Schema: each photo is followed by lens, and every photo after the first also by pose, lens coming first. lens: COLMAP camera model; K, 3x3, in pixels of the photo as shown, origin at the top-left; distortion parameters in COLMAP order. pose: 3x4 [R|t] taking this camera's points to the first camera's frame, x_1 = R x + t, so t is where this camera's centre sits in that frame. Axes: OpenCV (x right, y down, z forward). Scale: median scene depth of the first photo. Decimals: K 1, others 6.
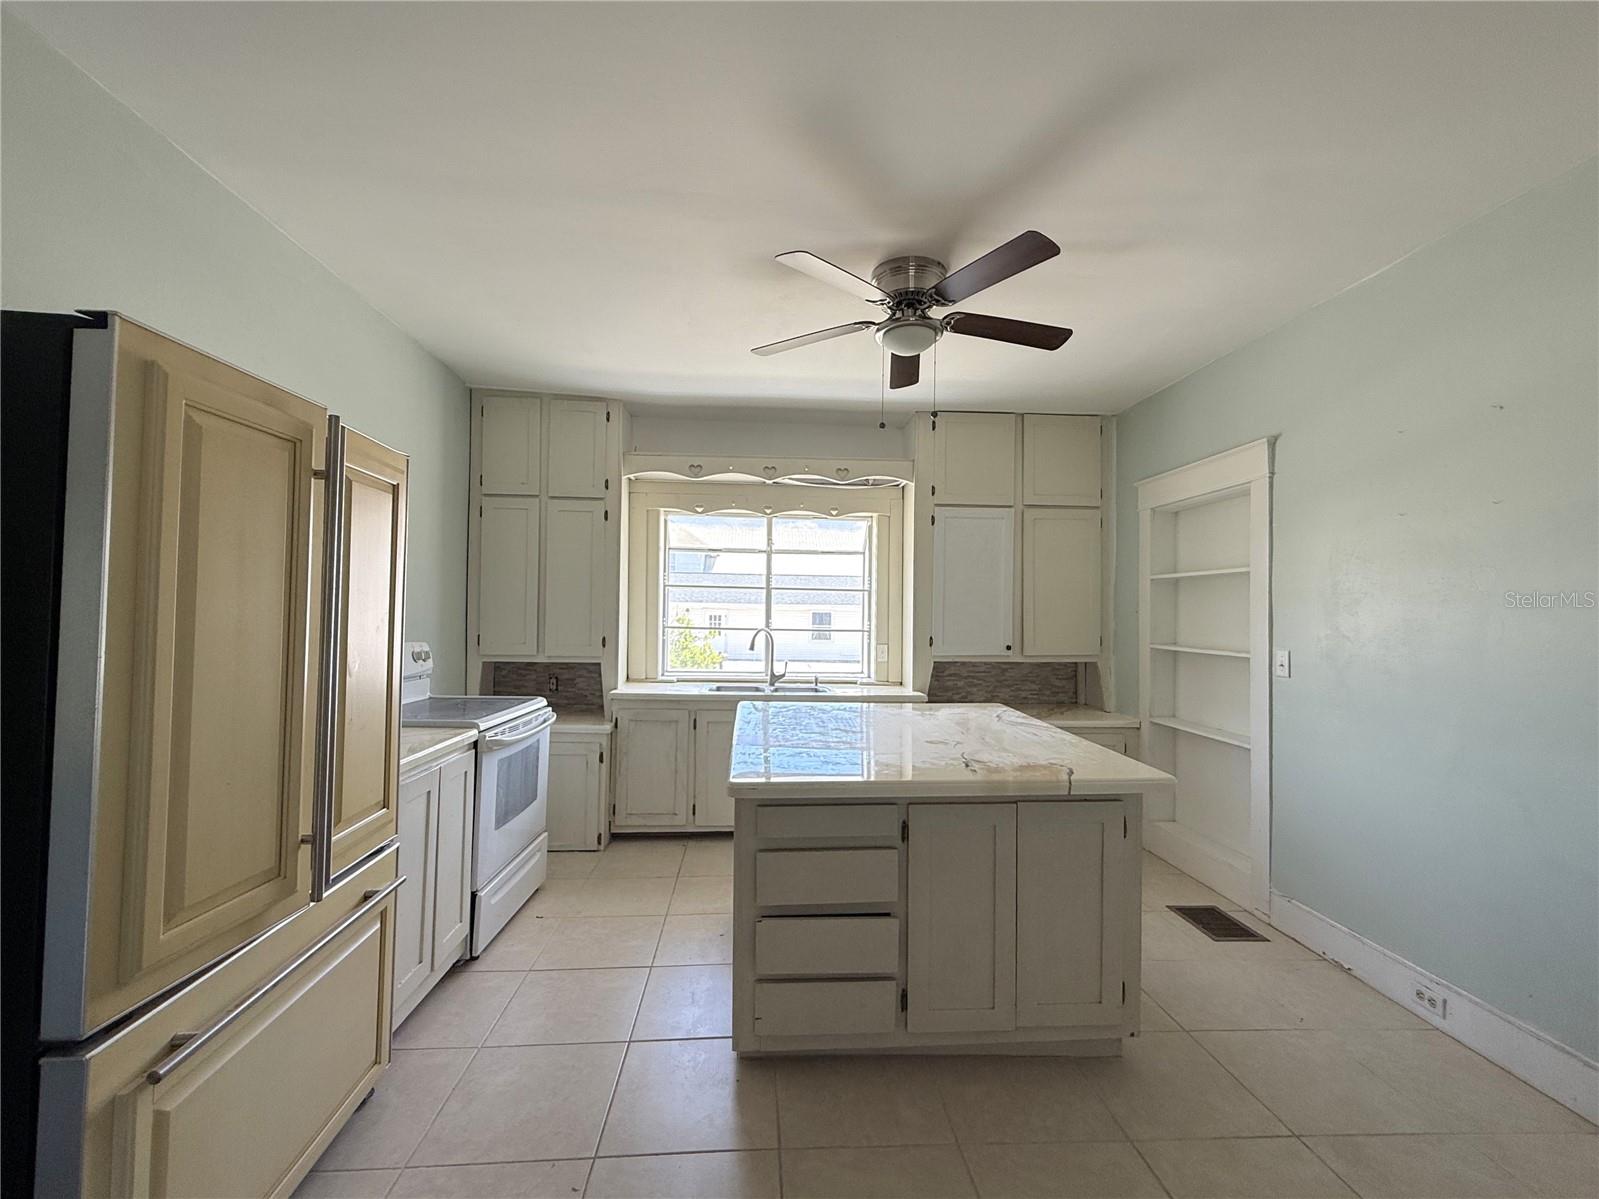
lens RADIAL K [[659.0, 0, 820.5], [0, 659.0, 589.7], [0, 0, 1]] dist [-0.001281, 0.001470]
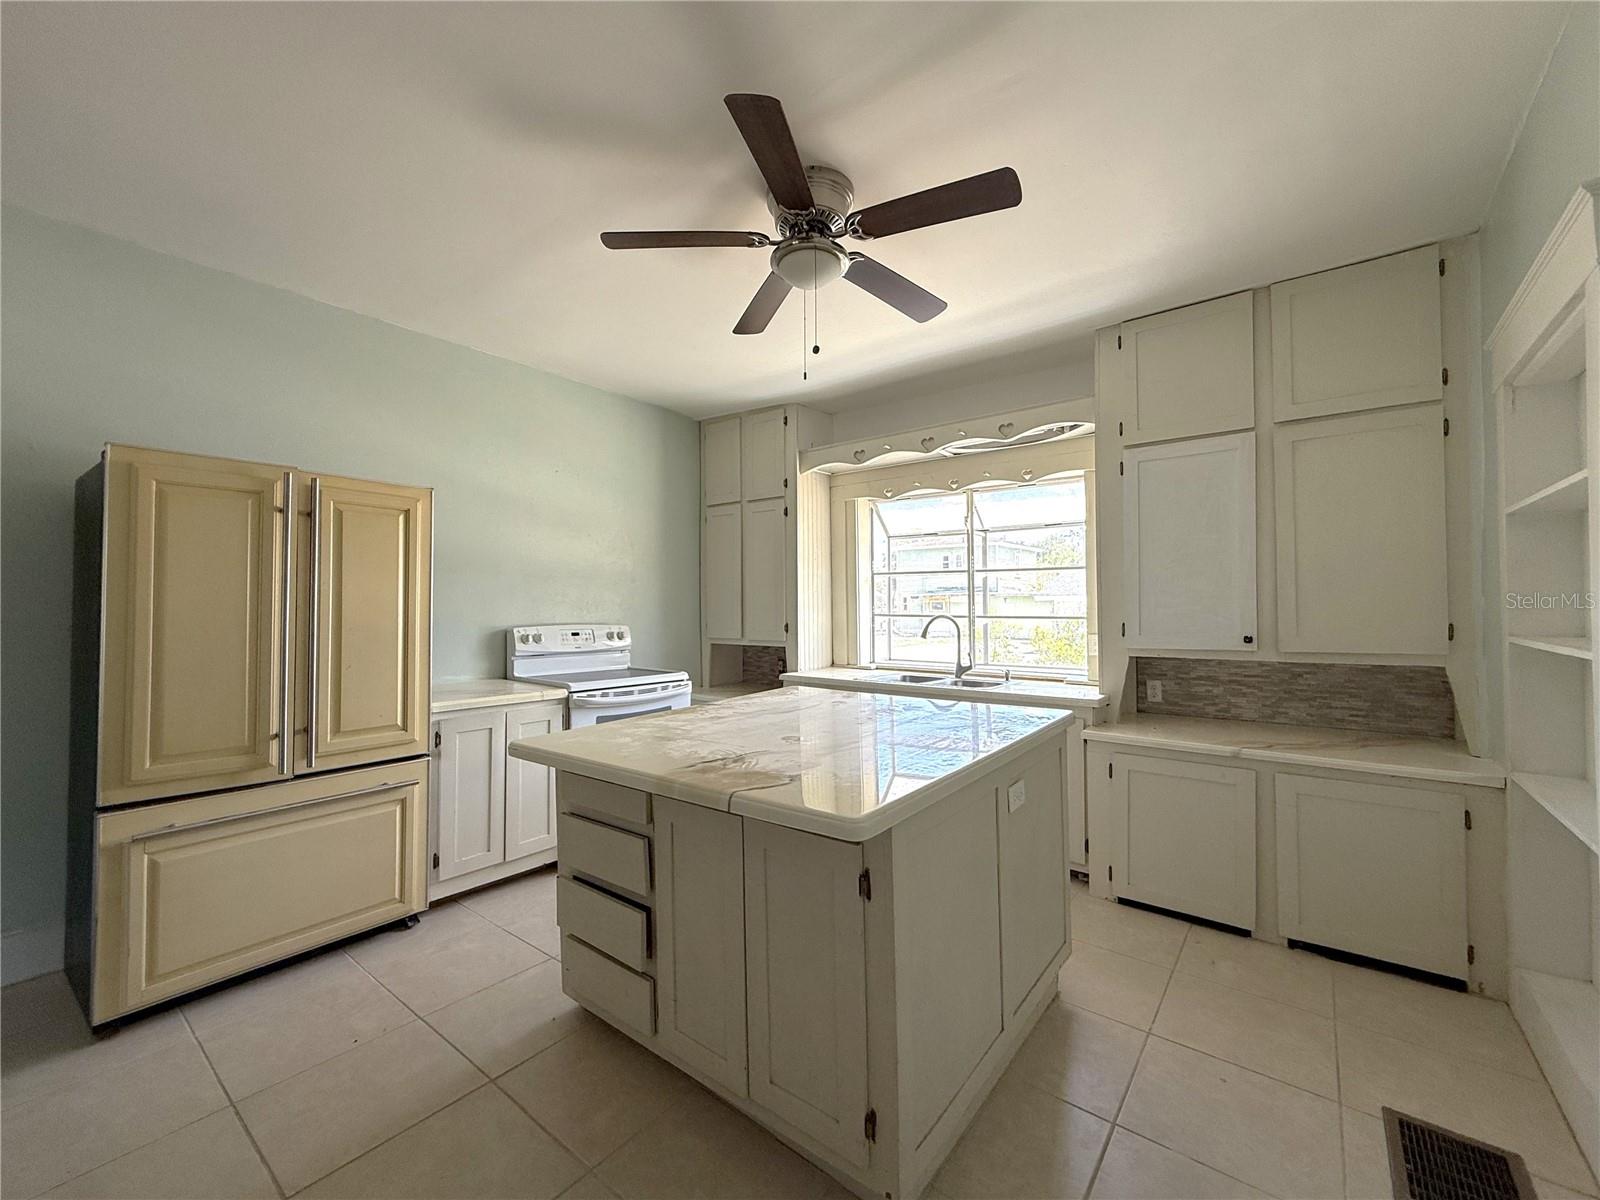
lens RADIAL K [[659.5, 0, 840.4], [0, 659.5, 594.6], [0, 0, 1]] dist [-0.001281, 0.001470]
pose [[0.748834, -0.030272, -0.662066, 0.423974], [0.037774, 0.999282, -0.002966, 0.028218], [0.661681, -0.022788, 0.749440, 0.220717]]
